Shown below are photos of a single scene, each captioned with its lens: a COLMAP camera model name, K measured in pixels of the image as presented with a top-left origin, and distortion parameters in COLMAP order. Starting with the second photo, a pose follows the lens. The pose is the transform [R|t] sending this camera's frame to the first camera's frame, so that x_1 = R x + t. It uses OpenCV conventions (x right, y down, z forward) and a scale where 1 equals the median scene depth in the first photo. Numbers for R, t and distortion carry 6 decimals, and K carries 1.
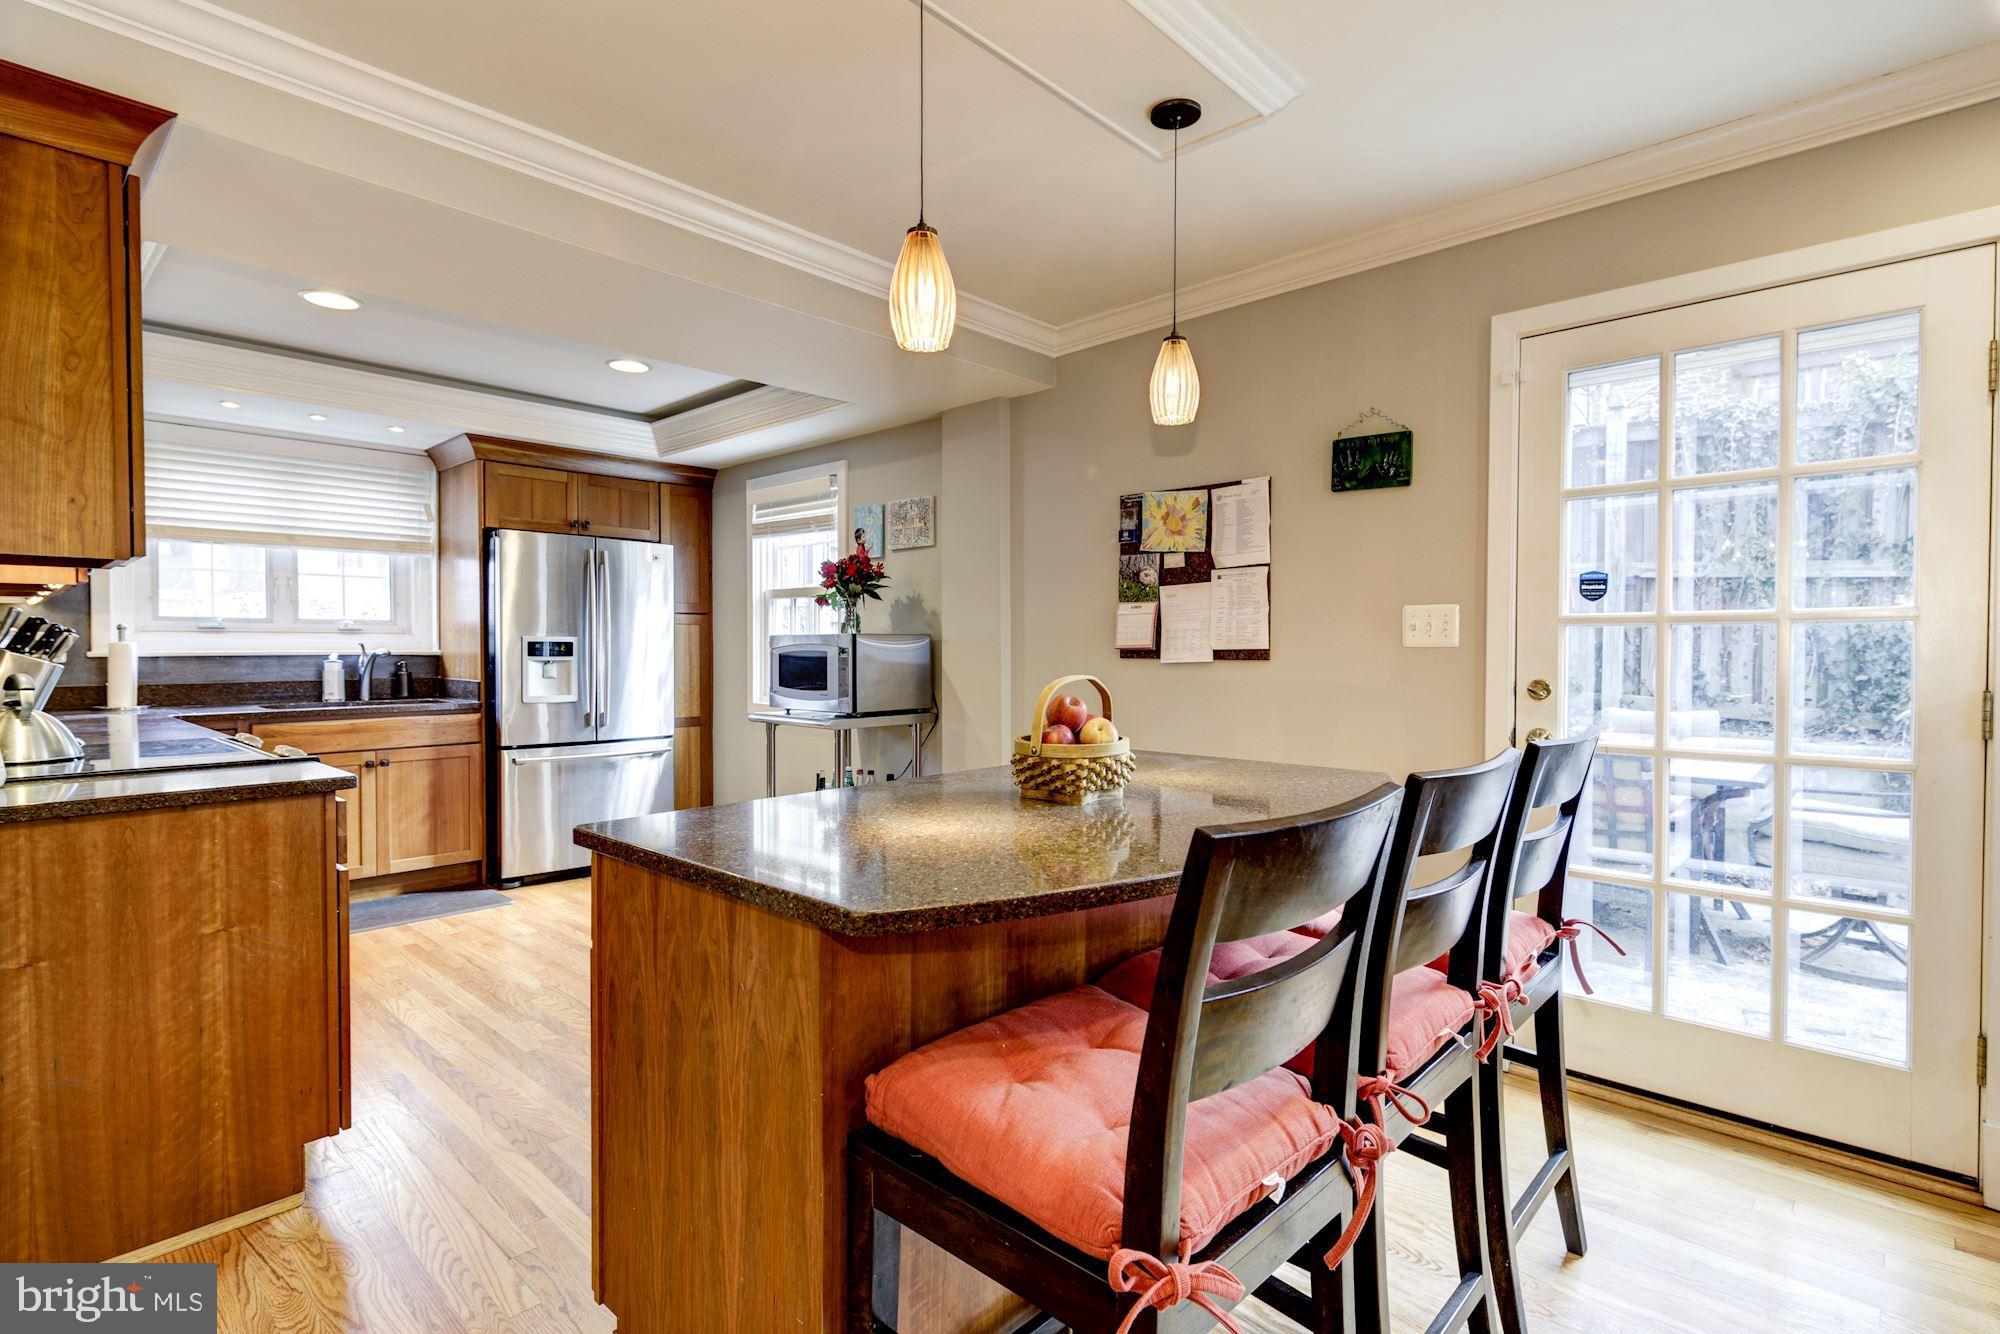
lens RADIAL K [[965.6, 0, 997.5], [0, 965.6, 659.3], [0, 0, 1]] dist [0.016936, -0.000180]
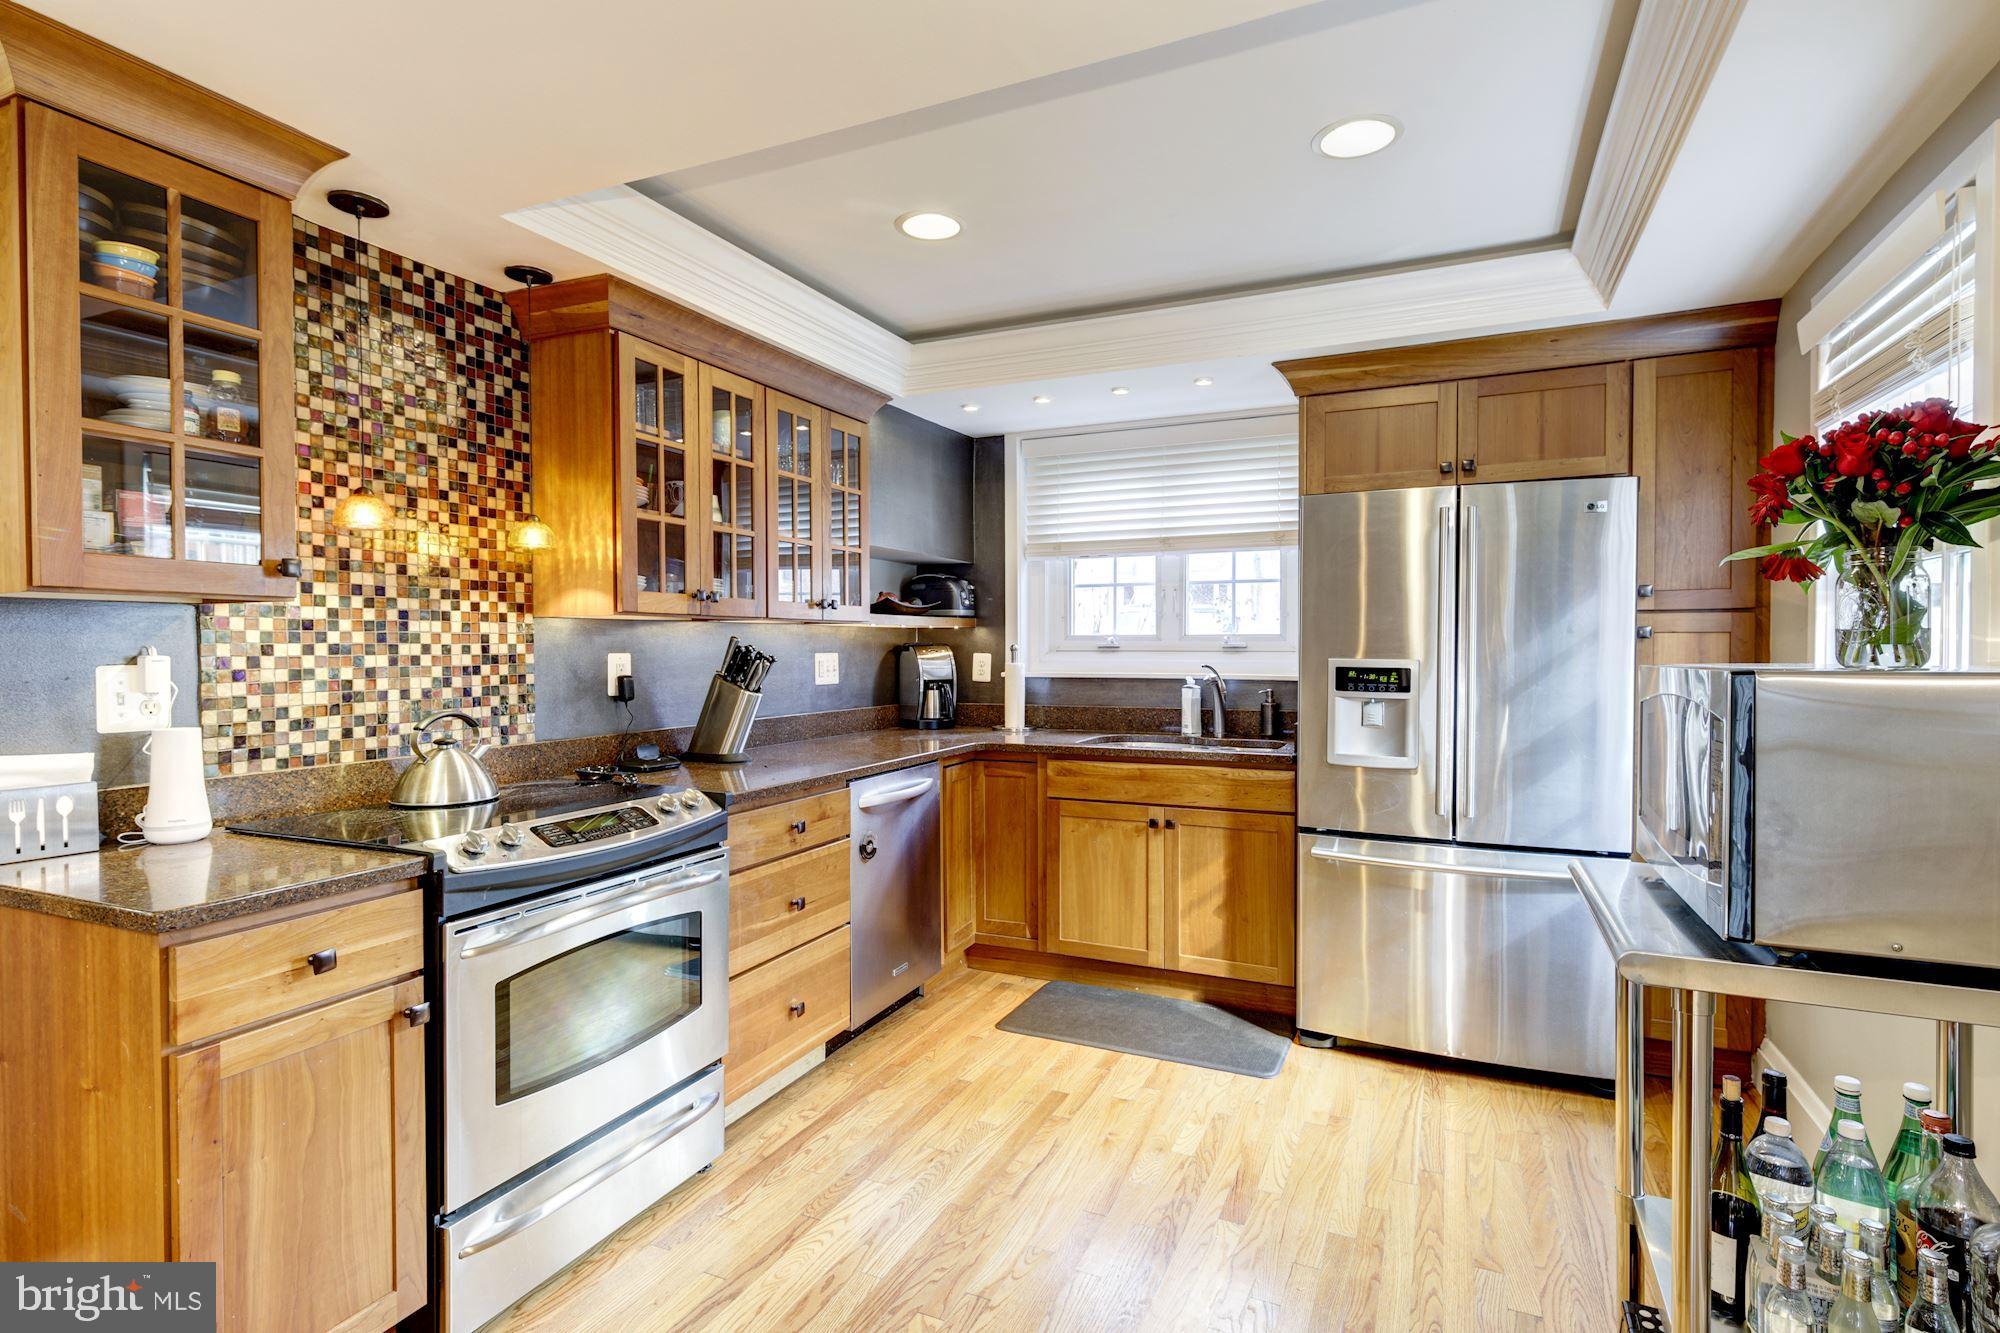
lens RADIAL K [[984.8, 0, 998.4], [0, 984.8, 658.4], [0, 0, 1]] dist [0.017616, -0.000199]
pose [[0.320479, 0.010563, -0.947197, 0.053567], [-0.014069, 0.999881, 0.006390, -0.024803], [0.947151, 0.011278, 0.320589, 0.580057]]
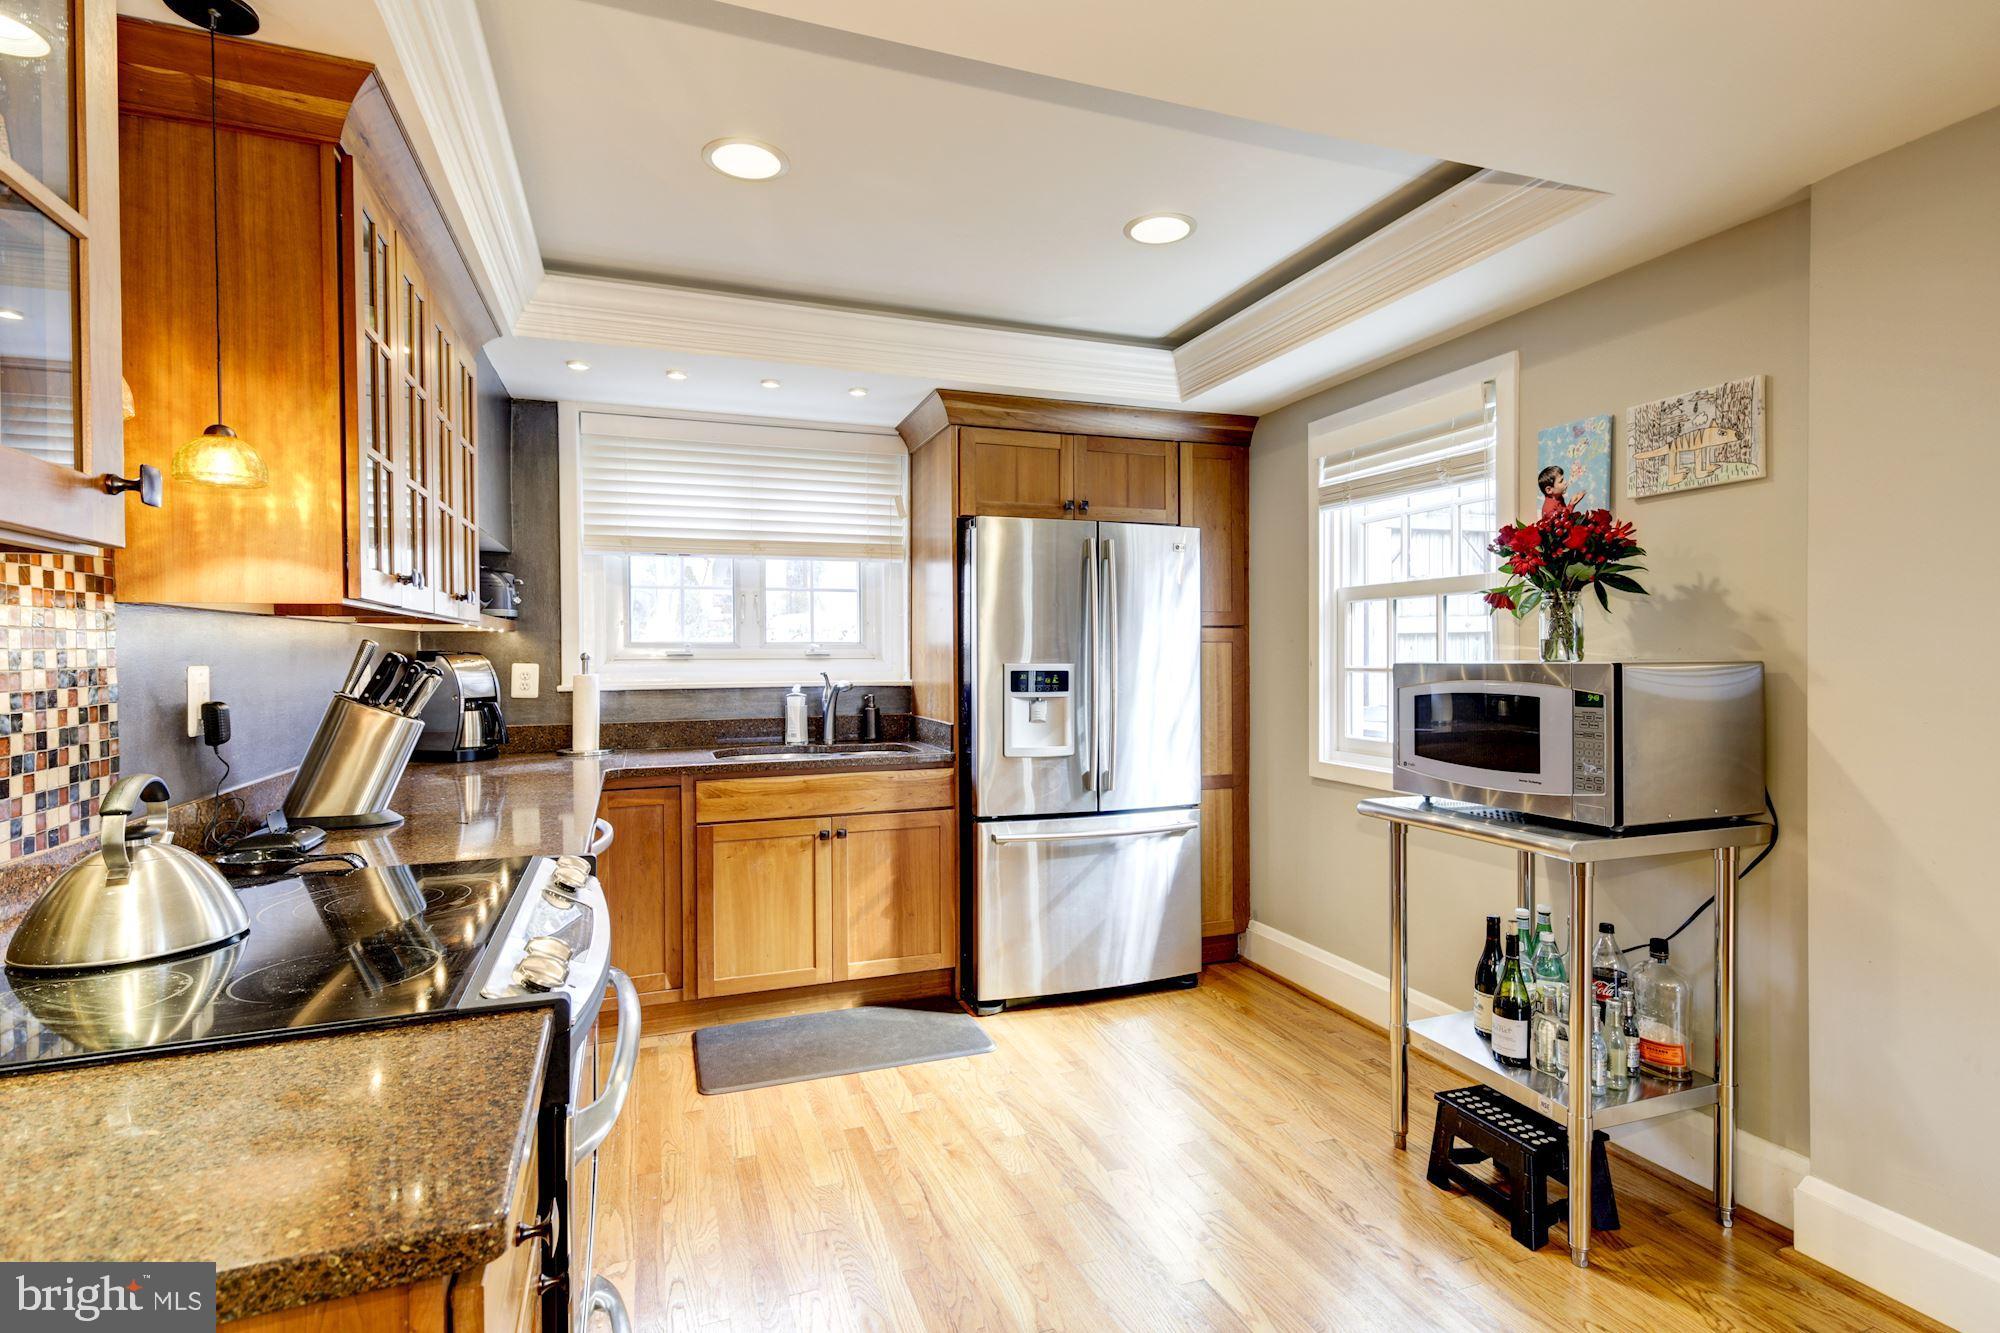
lens RADIAL K [[965.6, 0, 997.5], [0, 965.6, 658.8], [0, 0, 1]] dist [0.016936, -0.000180]
pose [[0.894248, -0.003666, -0.447557, -0.173732], [-0.000876, 0.999950, -0.009940, -0.020023], [0.447571, 0.009281, 0.894200, 0.356928]]
